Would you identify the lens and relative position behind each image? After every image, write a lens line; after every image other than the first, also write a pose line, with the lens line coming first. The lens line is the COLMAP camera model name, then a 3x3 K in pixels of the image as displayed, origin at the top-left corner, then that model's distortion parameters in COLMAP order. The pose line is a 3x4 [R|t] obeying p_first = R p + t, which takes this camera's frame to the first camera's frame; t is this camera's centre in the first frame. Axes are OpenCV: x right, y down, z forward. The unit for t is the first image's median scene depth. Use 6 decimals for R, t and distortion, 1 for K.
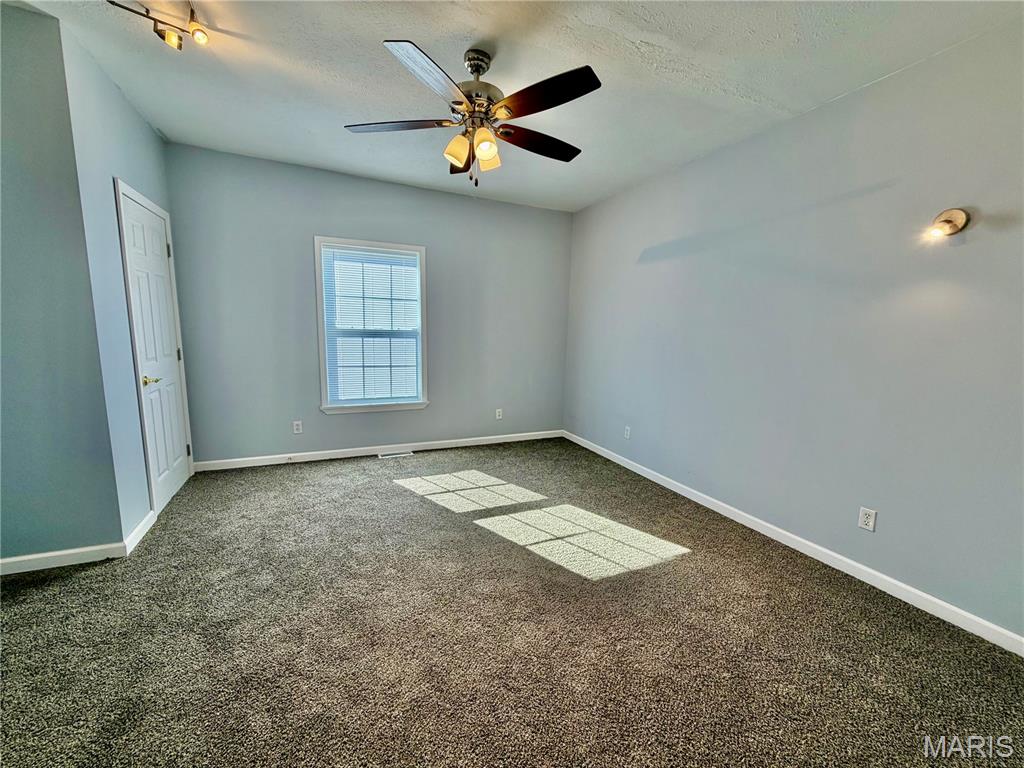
lens RADIAL K [[408.1, 0, 512.0], [0, 408.1, 384.0], [0, 0, 1]] dist [0.001191, -0.000122]
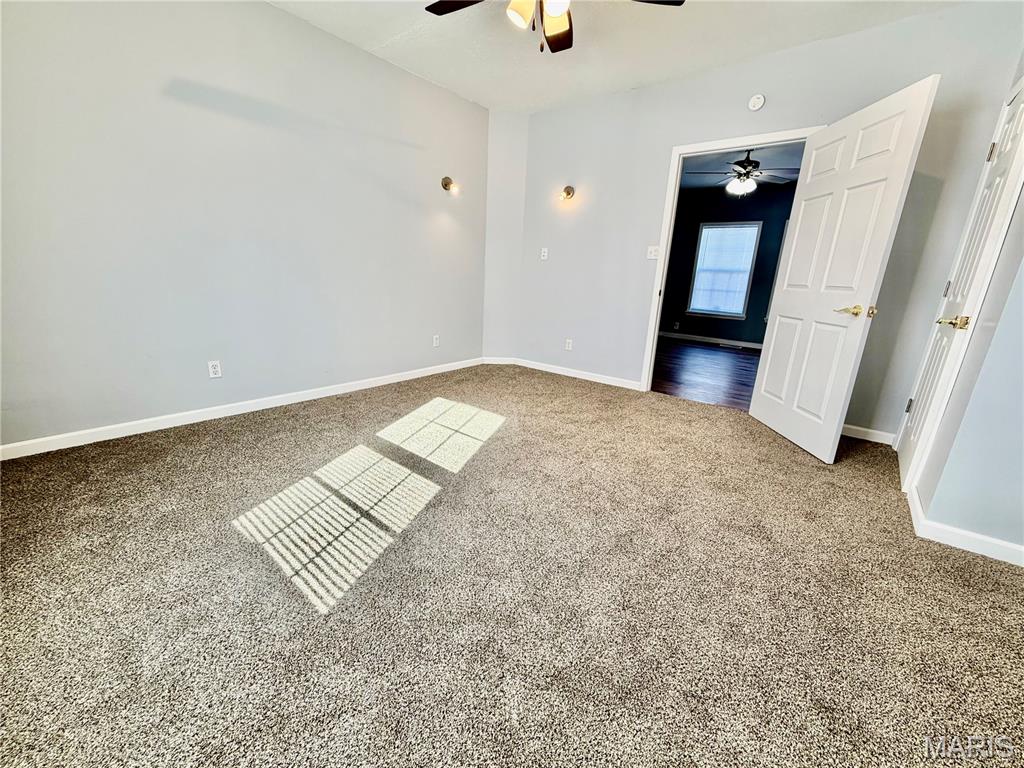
lens RADIAL K [[405.4, 0, 511.7], [0, 405.4, 386.3], [0, 0, 1]] dist [-0.000566, 0.000180]
pose [[-0.431005, -0.281746, 0.857237, -0.569298], [0.075758, 0.935352, 0.345509, -0.058657], [-0.899164, 0.213858, -0.381797, 0.863818]]
